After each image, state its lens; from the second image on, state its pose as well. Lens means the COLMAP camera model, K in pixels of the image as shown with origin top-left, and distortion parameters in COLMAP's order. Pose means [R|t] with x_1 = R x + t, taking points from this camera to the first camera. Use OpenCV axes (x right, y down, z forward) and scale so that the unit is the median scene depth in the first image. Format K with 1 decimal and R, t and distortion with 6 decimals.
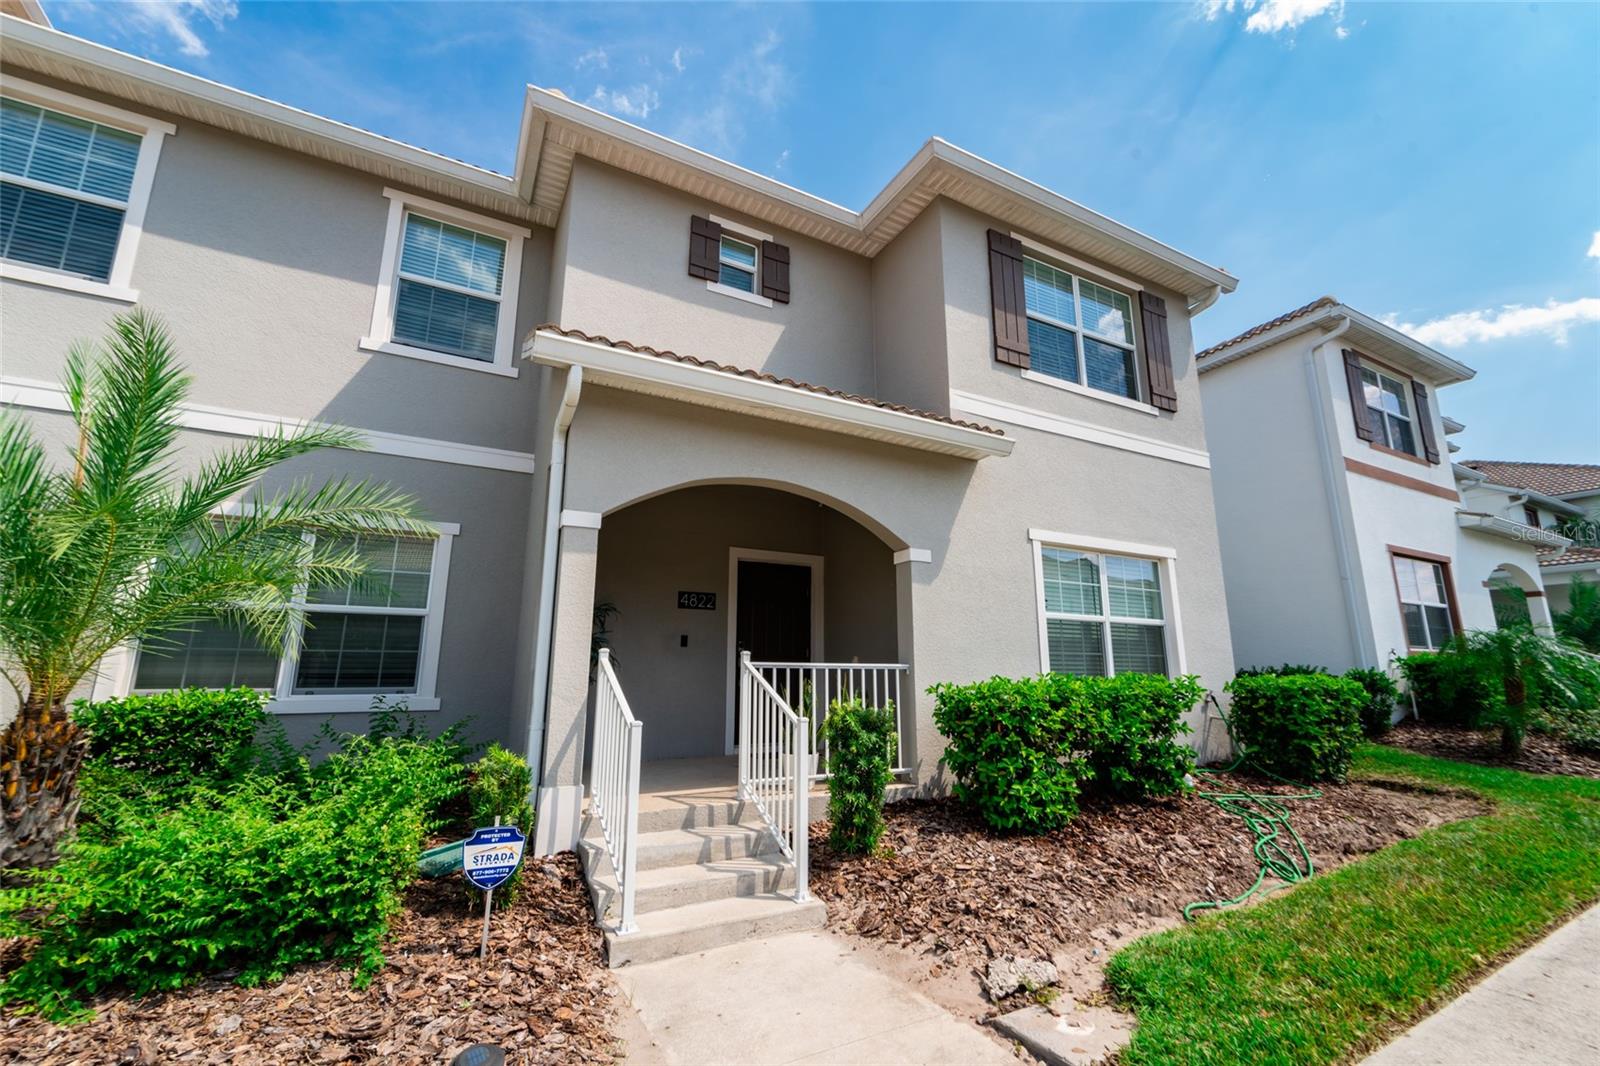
lens RADIAL K [[666.0, 0, 818.0], [0, 666.0, 536.2], [0, 0, 1]] dist [-0.001337, -0.000354]
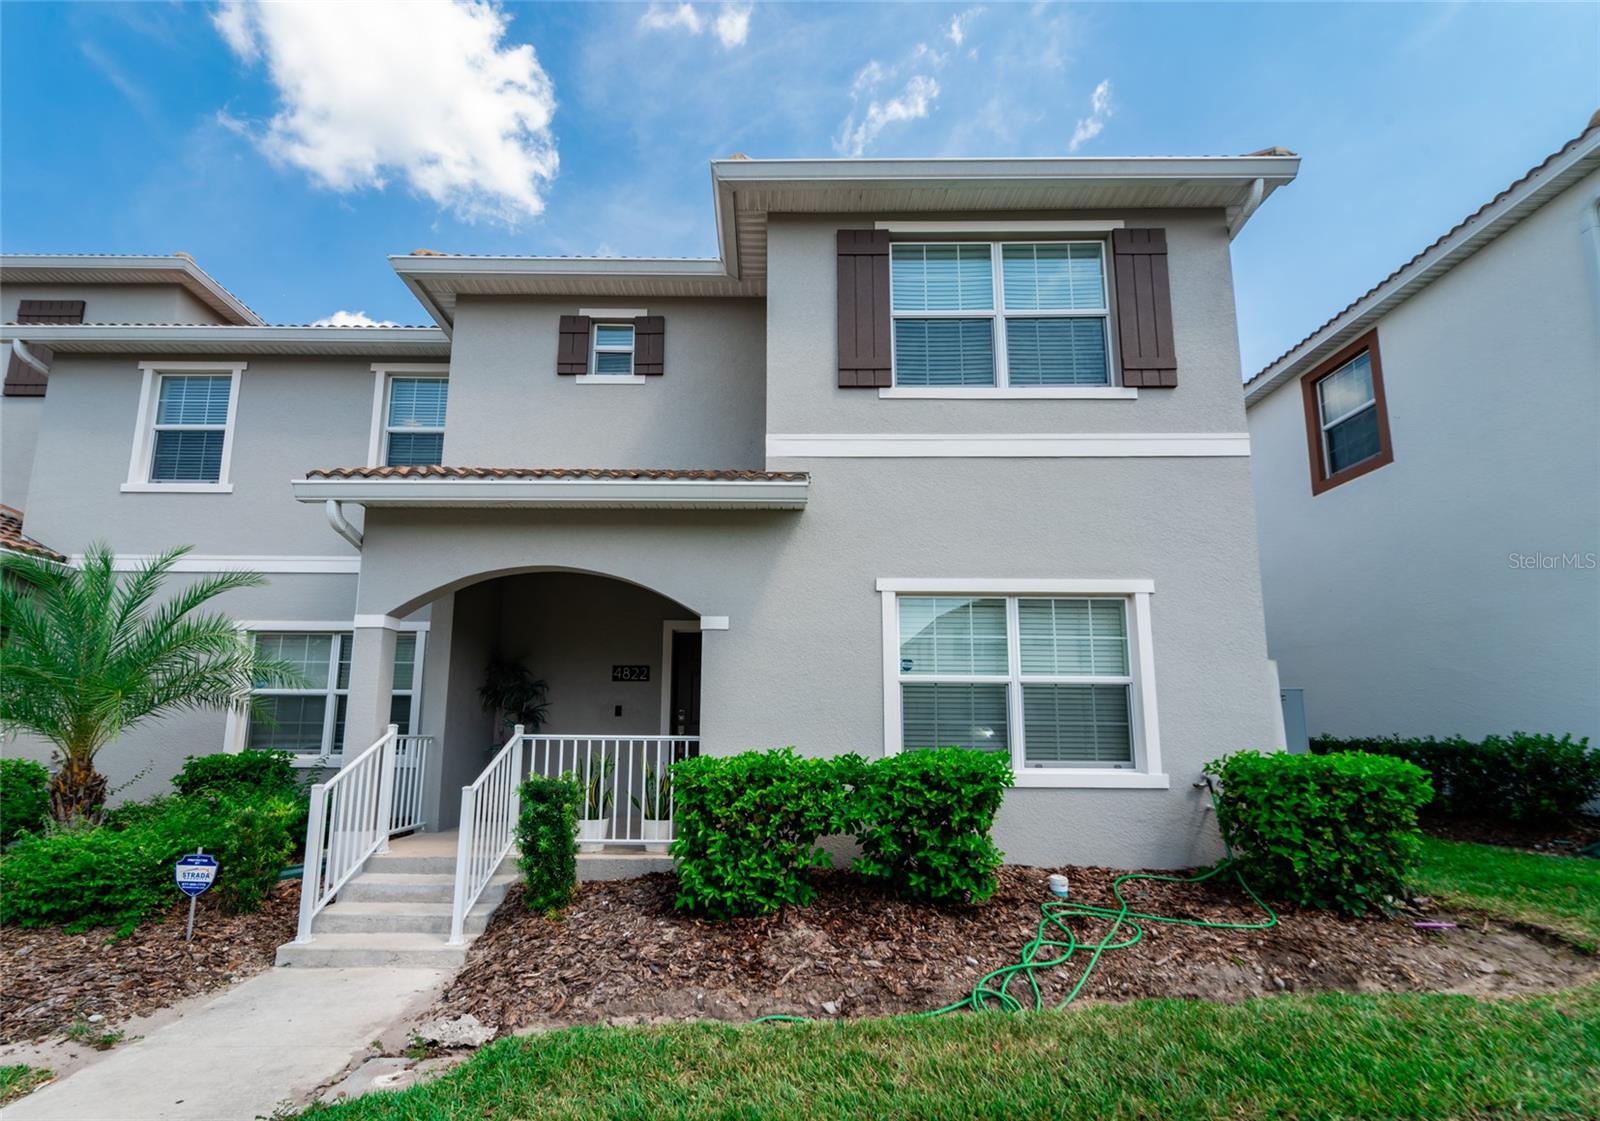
lens RADIAL K [[696.4, 0, 795.6], [0, 696.4, 635.3], [0, 0, 1]] dist [0.000424, -0.000982]
pose [[0.878671, -0.060786, -0.473543, 0.630150], [0.092531, 0.994737, 0.044004, 0.011709], [0.468376, -0.082483, 0.879671, 0.152088]]
